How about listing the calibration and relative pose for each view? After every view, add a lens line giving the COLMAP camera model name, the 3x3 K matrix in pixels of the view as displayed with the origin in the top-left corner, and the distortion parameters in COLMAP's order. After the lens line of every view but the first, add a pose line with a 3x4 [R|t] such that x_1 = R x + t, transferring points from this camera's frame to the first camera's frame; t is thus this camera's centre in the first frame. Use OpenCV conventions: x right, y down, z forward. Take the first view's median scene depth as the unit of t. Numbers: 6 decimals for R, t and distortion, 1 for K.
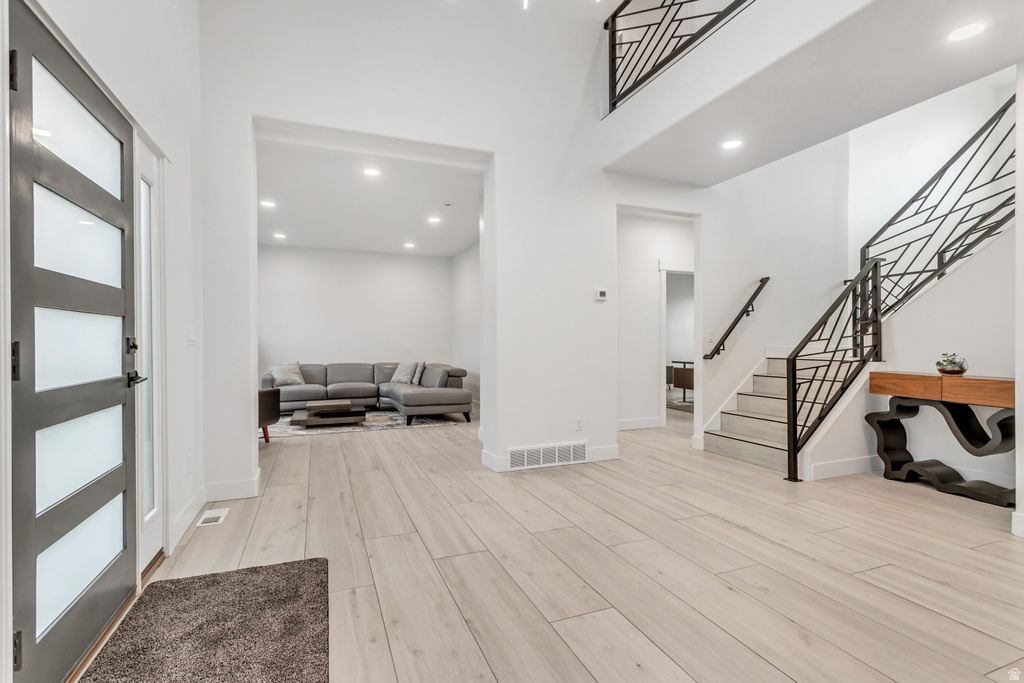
lens RADIAL K [[488.4, 0, 511.3], [0, 488.4, 344.1], [0, 0, 1]] dist [0.000294, 0.005755]
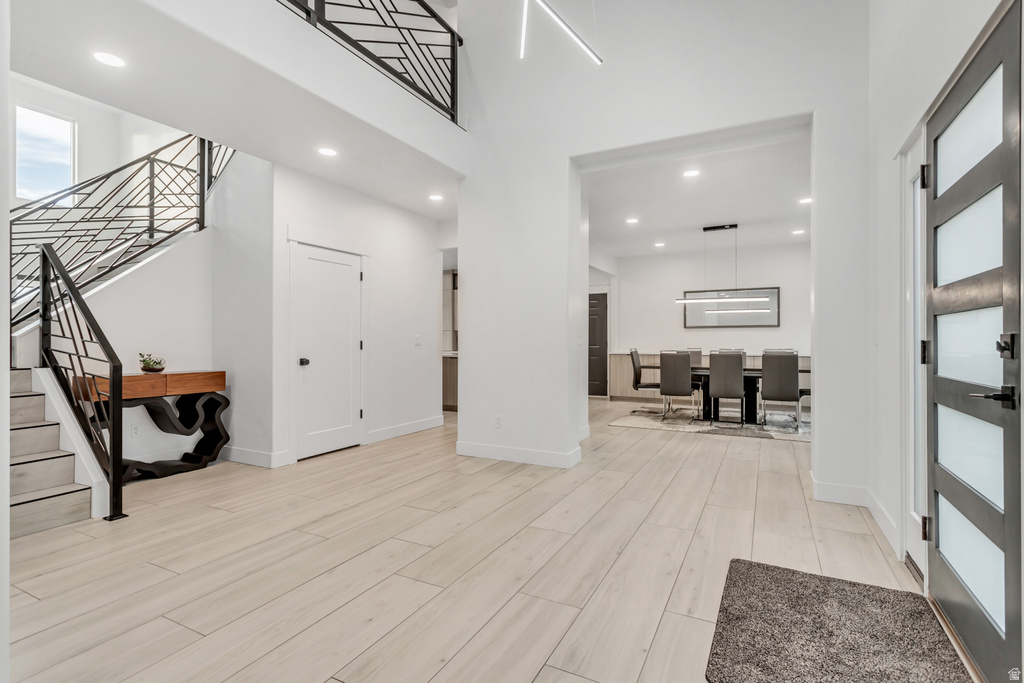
lens RADIAL K [[488.4, 0, 508.6], [0, 488.4, 338.8], [0, 0, 1]] dist [0.000294, 0.005755]
pose [[-0.645602, 0.006811, 0.763644, -0.642441], [0.007584, 0.999968, -0.002507, -0.008486], [-0.763636, 0.004173, -0.645633, 1.469605]]
